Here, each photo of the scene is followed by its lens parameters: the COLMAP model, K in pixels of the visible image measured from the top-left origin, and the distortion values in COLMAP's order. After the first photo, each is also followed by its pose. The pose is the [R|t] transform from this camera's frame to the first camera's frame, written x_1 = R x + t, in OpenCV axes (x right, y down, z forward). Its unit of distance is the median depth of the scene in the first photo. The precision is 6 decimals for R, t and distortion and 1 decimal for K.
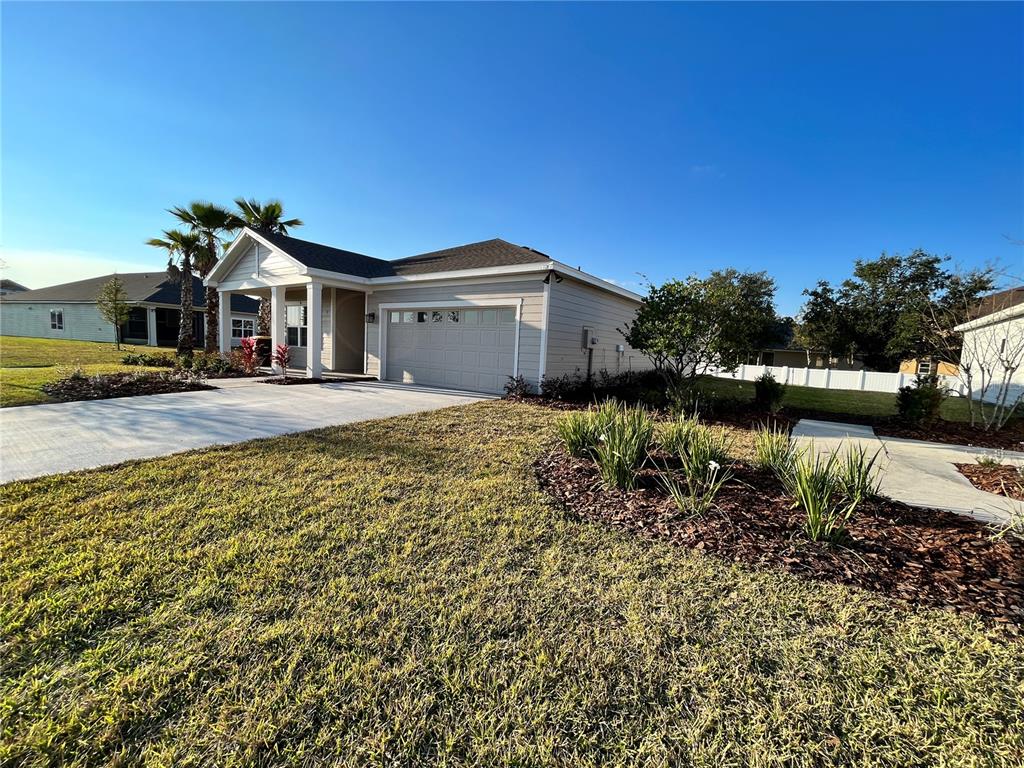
lens RADIAL K [[415.0, 0, 514.0], [0, 415.0, 383.3], [0, 0, 1]] dist [-0.002569, 0.000024]
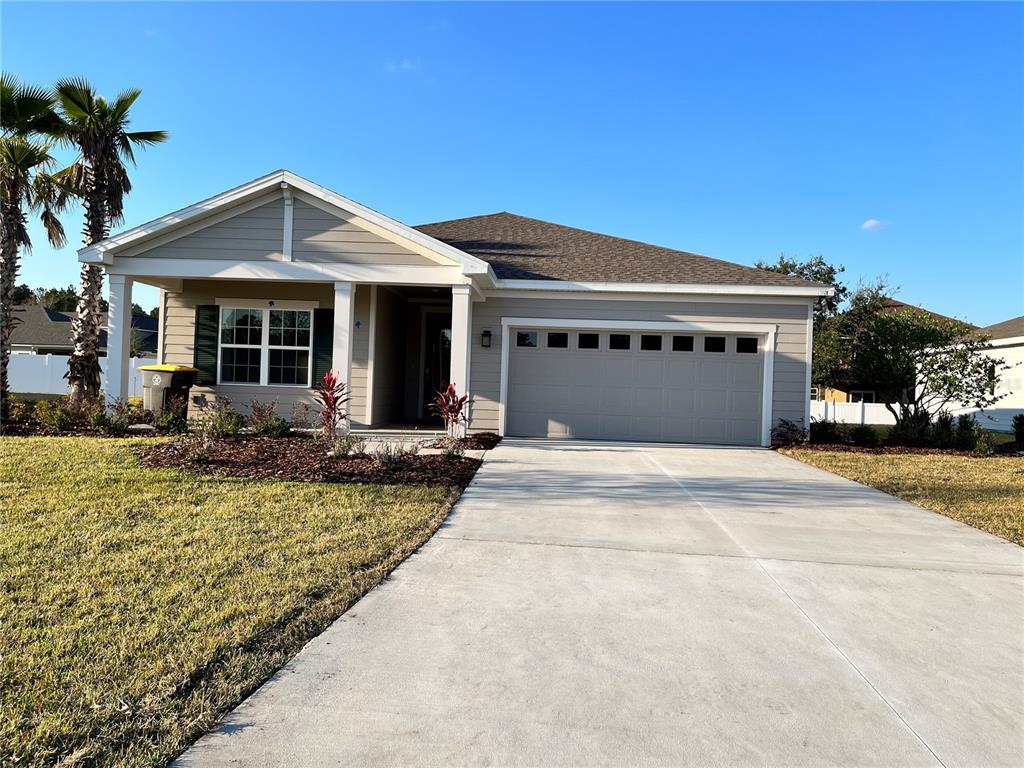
lens RADIAL K [[773.2, 0, 514.9], [0, 773.2, 378.7], [0, 0, 1]] dist [0.059090, -0.076608]
pose [[0.847369, -0.012369, 0.530860, -1.345907], [0.050415, 0.997087, -0.057241, -0.038852], [-0.528605, 0.075268, 0.845524, -0.026929]]
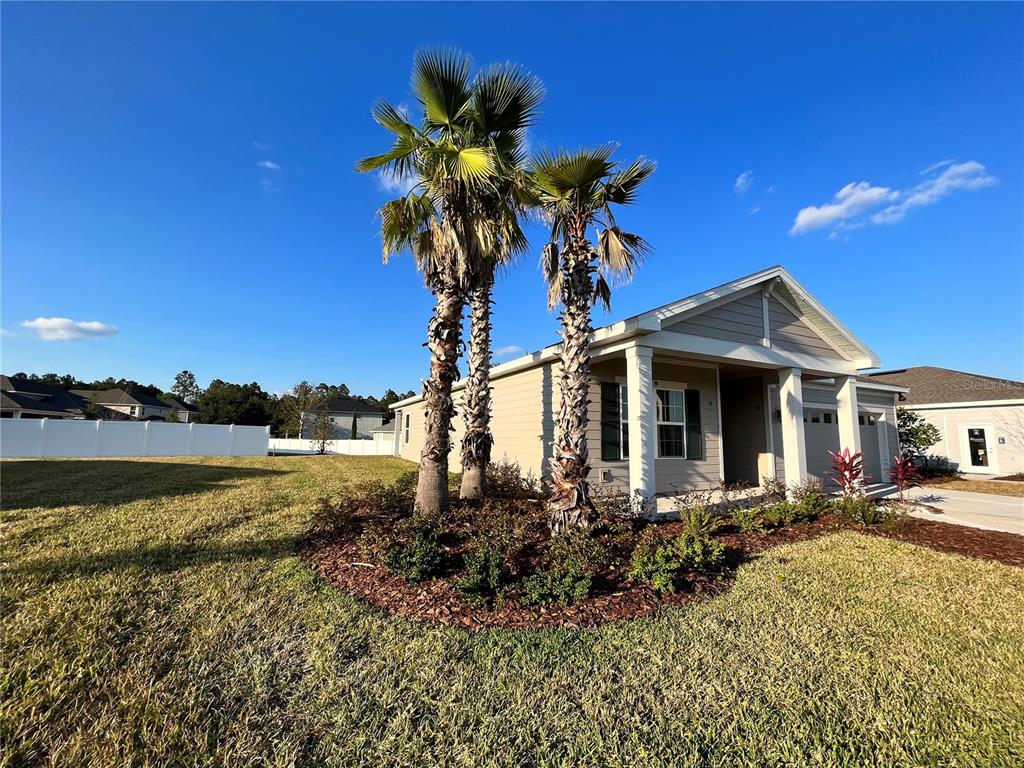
lens RADIAL K [[415.0, 0, 515.6], [0, 415.0, 386.0], [0, 0, 1]] dist [-0.002569, 0.000024]
pose [[0.474453, 0.067015, 0.877726, -1.948039], [0.082124, 0.989380, -0.119931, -0.232277], [-0.876442, 0.128984, 0.463911, 1.551391]]
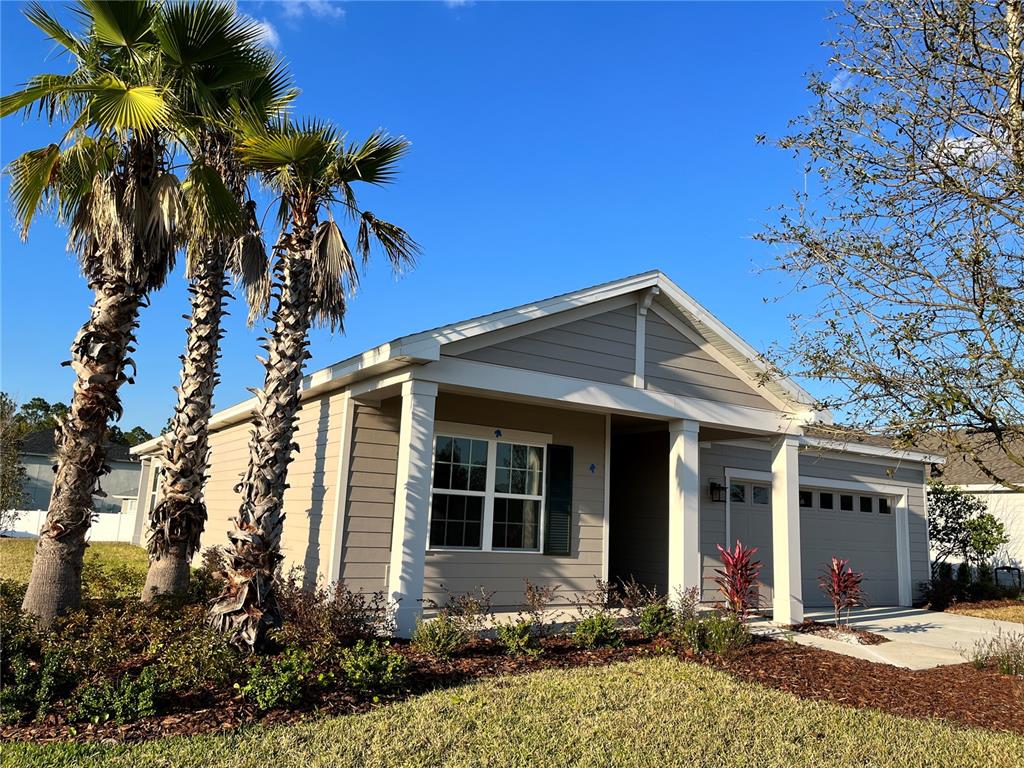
lens RADIAL K [[773.2, 0, 512.0], [0, 773.2, 376.0], [0, 0, 1]] dist [0.059090, -0.076608]
pose [[0.377023, 0.140791, 0.915441, -2.018443], [0.048974, 0.983966, -0.171500, -0.210706], [-0.924908, 0.109493, 0.364083, 1.240983]]
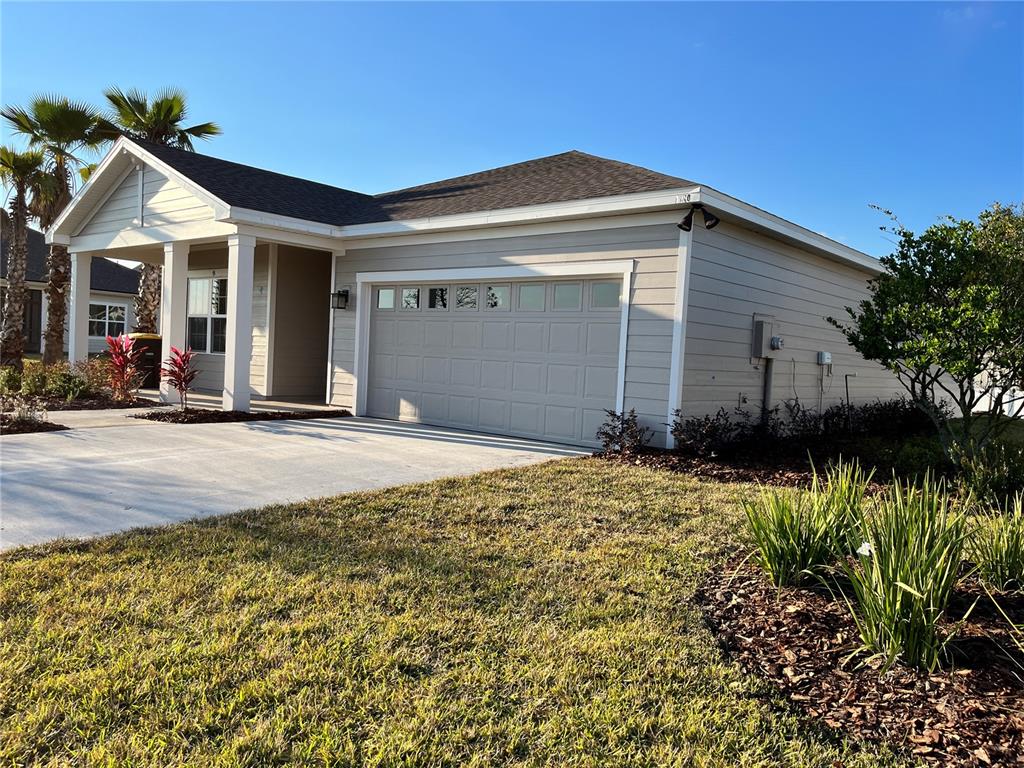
lens RADIAL K [[773.2, 0, 511.2], [0, 773.2, 380.9], [0, 0, 1]] dist [0.059090, -0.076608]
pose [[0.995383, 0.007128, -0.095715, -0.042655], [-0.012366, 0.998451, -0.054245, -0.001816], [0.095180, 0.055178, 0.993930, 0.042806]]
